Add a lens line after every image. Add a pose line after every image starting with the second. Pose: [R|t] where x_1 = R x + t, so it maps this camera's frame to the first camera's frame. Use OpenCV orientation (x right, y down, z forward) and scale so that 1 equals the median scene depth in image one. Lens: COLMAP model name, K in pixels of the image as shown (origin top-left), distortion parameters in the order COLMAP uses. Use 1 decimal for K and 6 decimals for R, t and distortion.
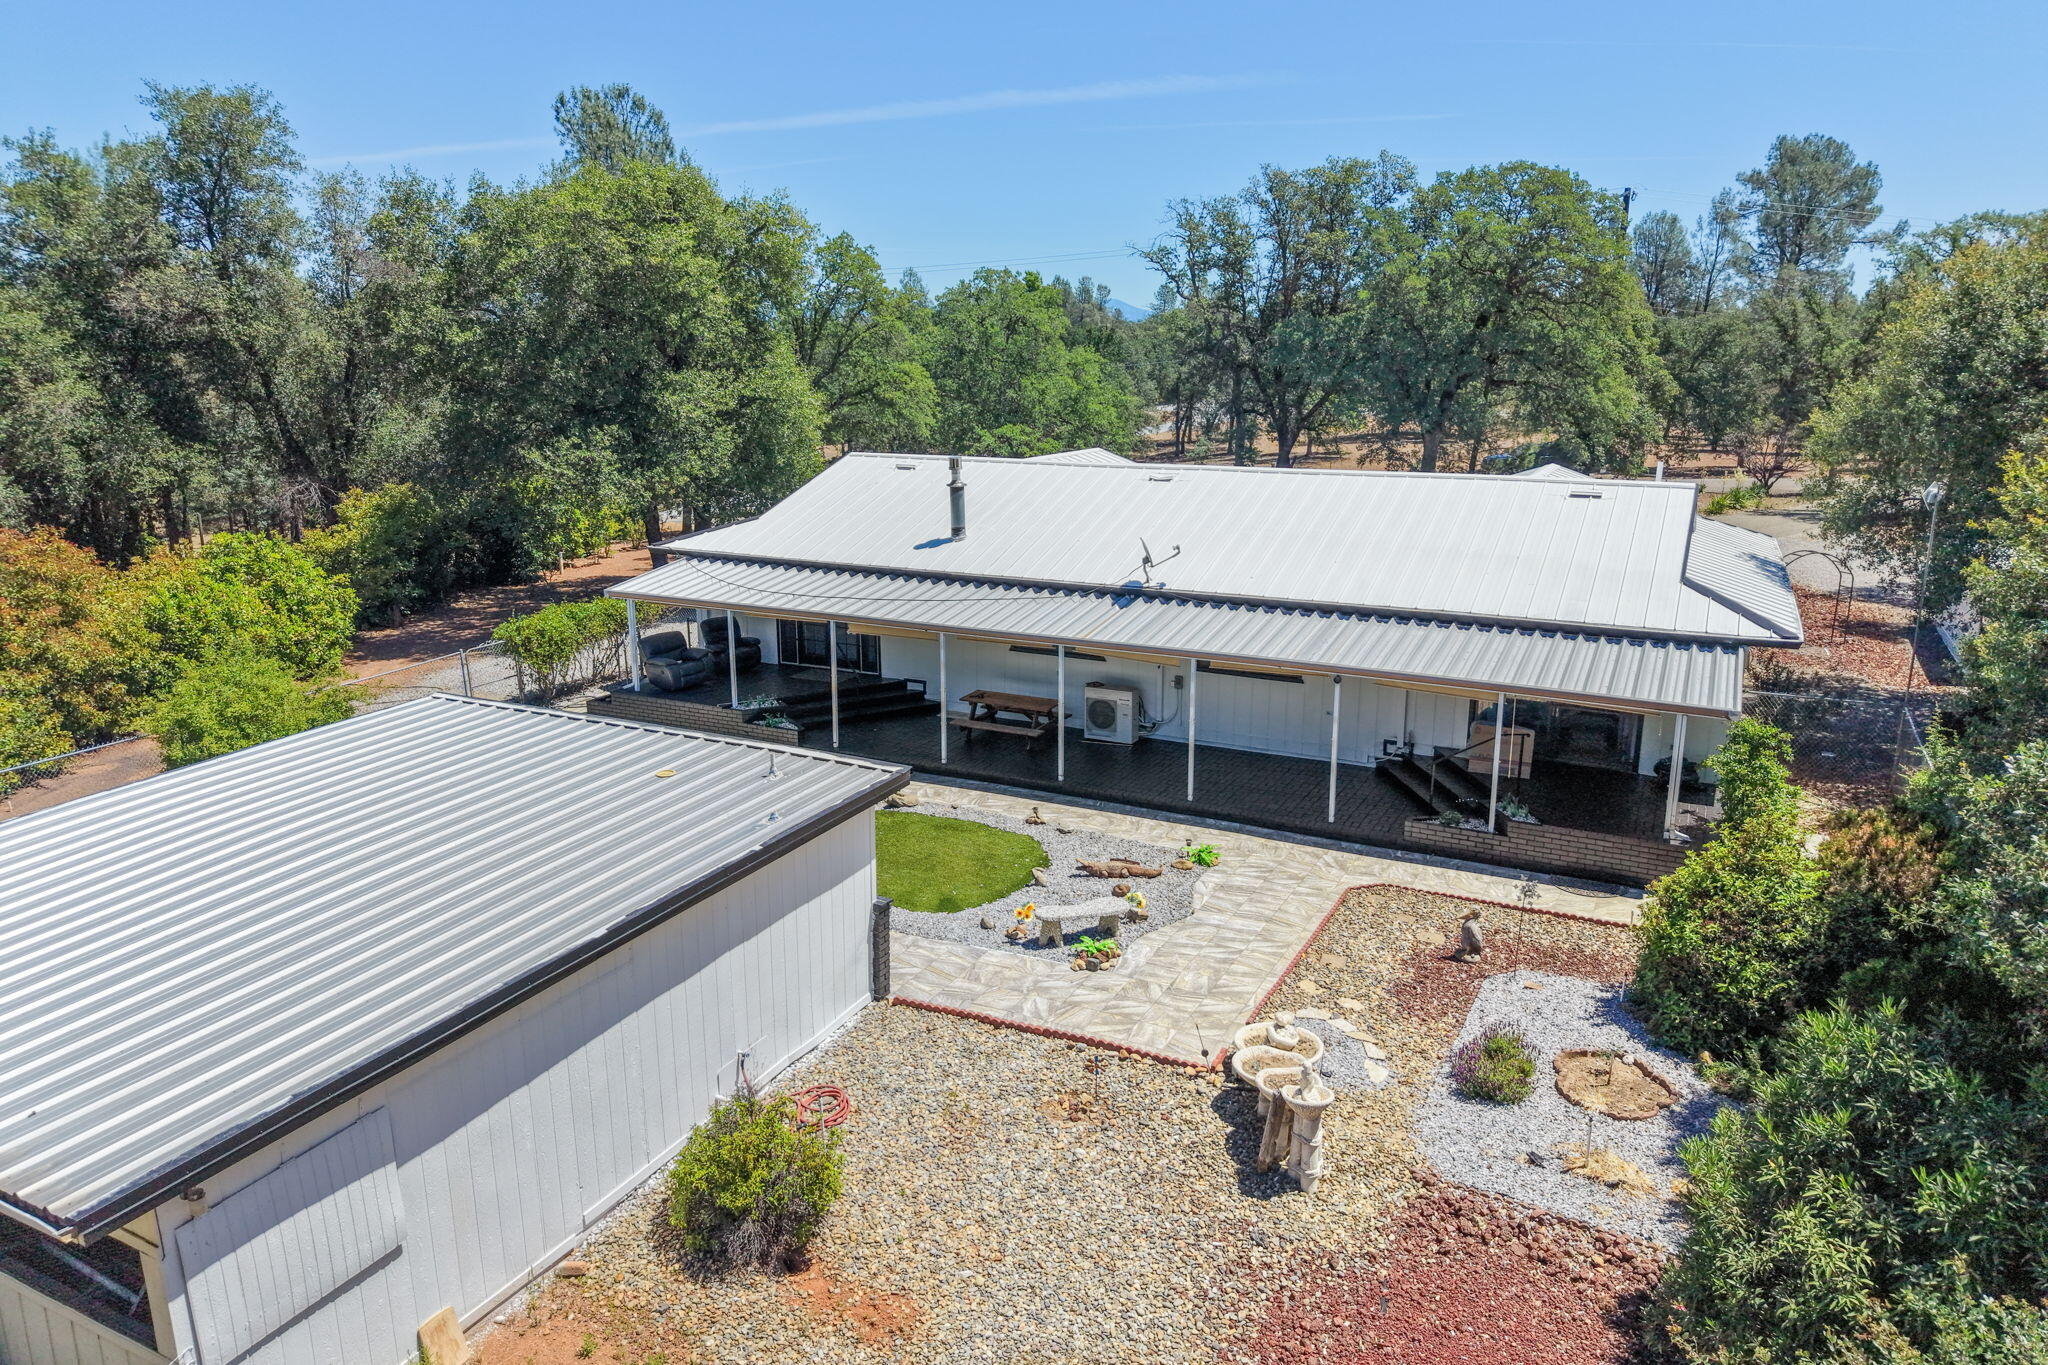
lens RADIAL K [[1375.4, 0, 1024.0], [0, 1375.4, 682.5], [0, 0, 1]] dist [0.004141, -0.001035]
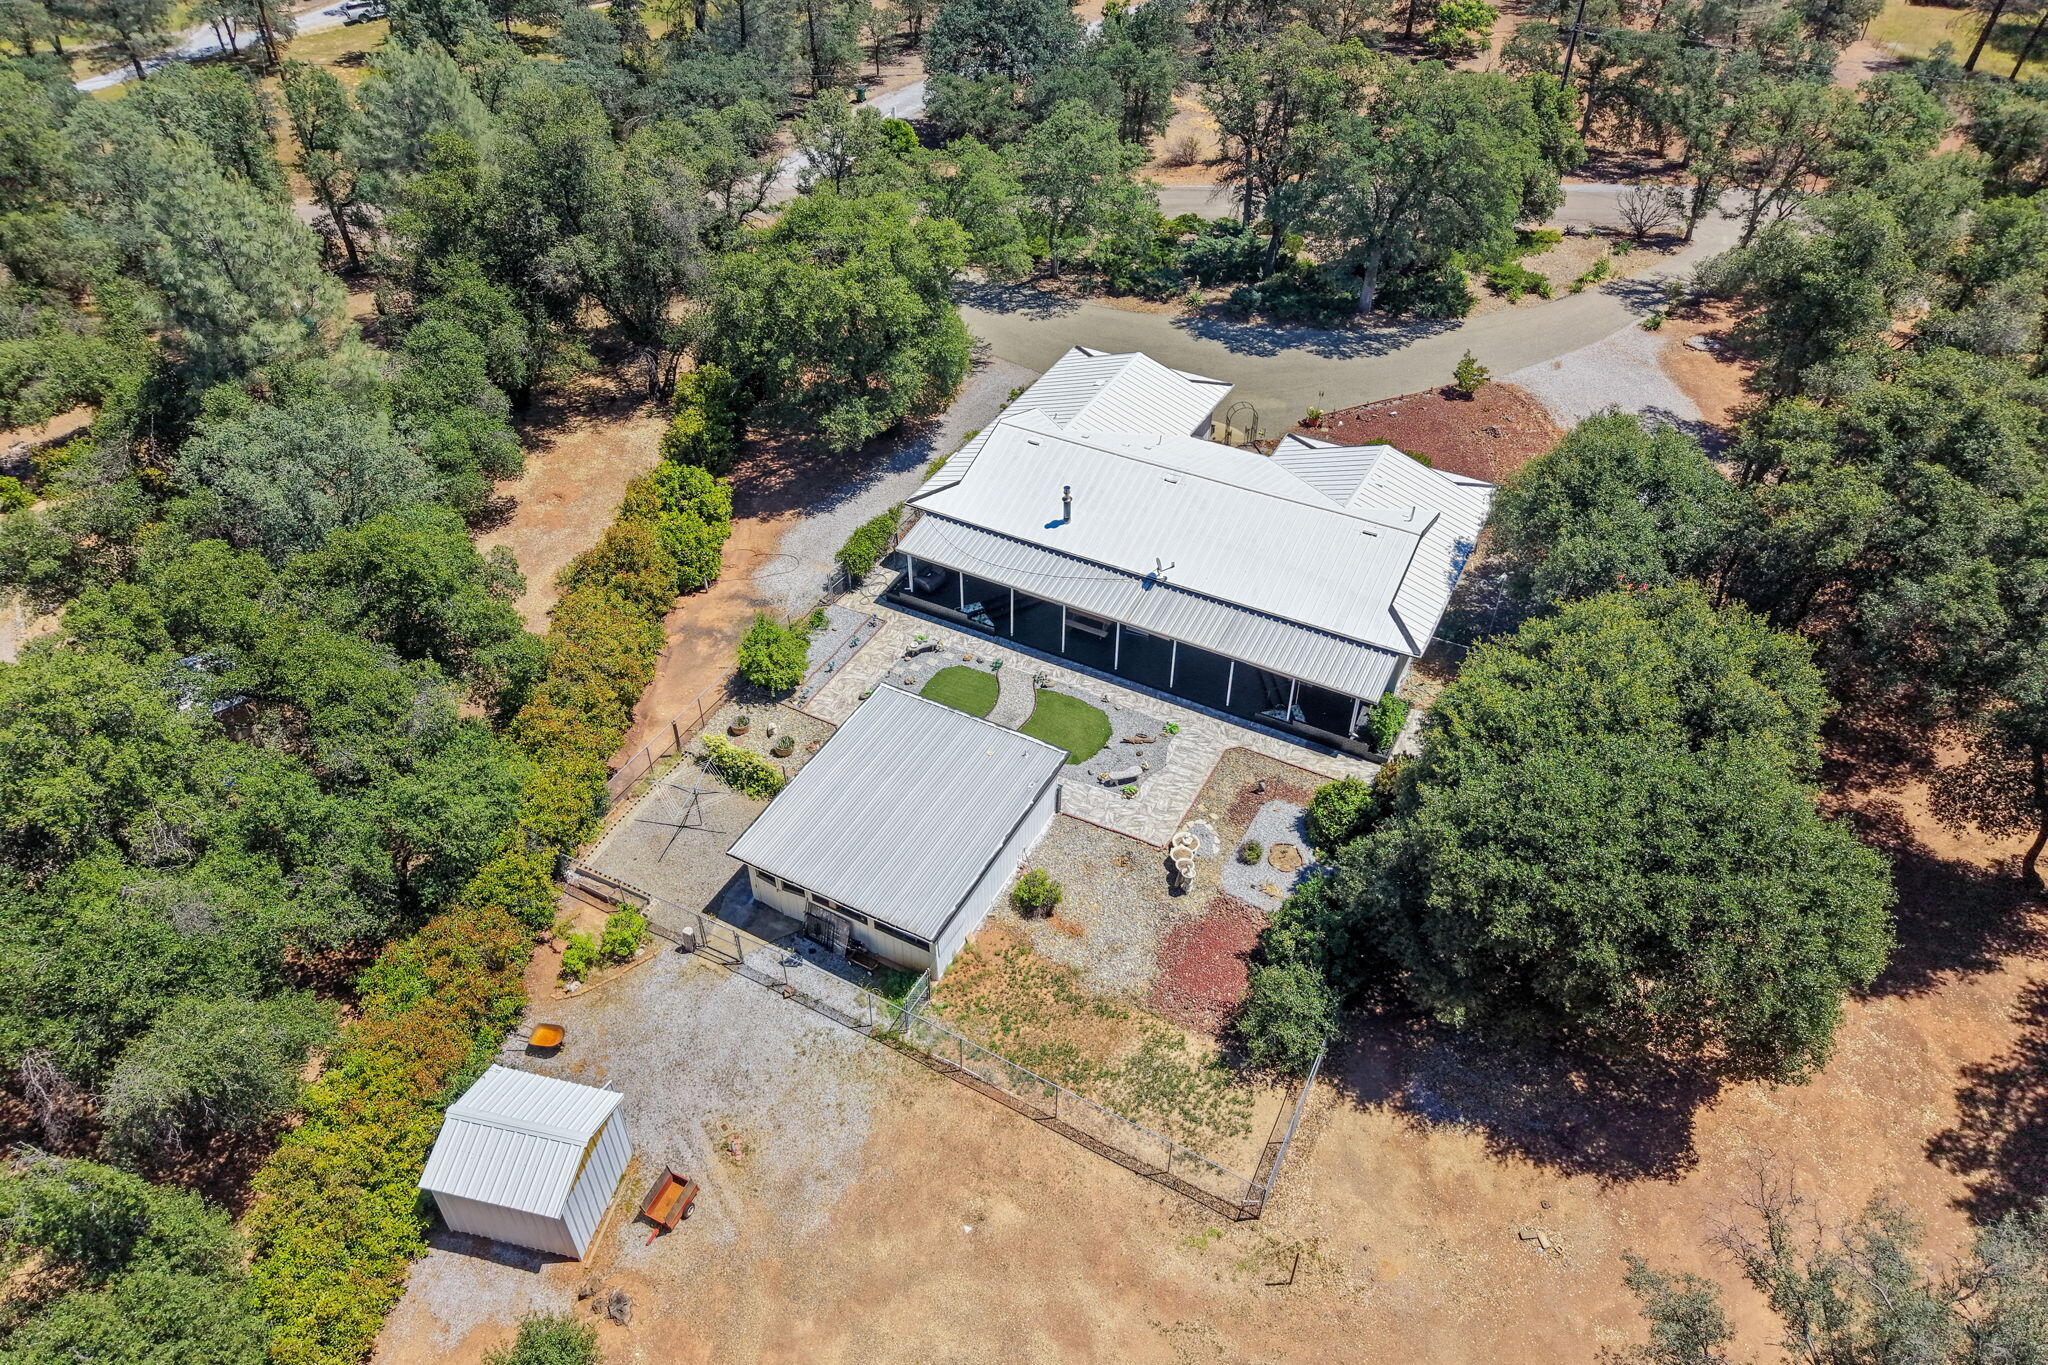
lens RADIAL K [[1375.4, 0, 1024.0], [0, 1375.4, 682.5], [0, 0, 1]] dist [0.004141, -0.001035]
pose [[0.999714, 0.023552, 0.004102, -0.194890], [-0.022881, 0.892934, 0.449606, -1.358714], [0.006926, -0.449571, 0.893218, -1.542150]]
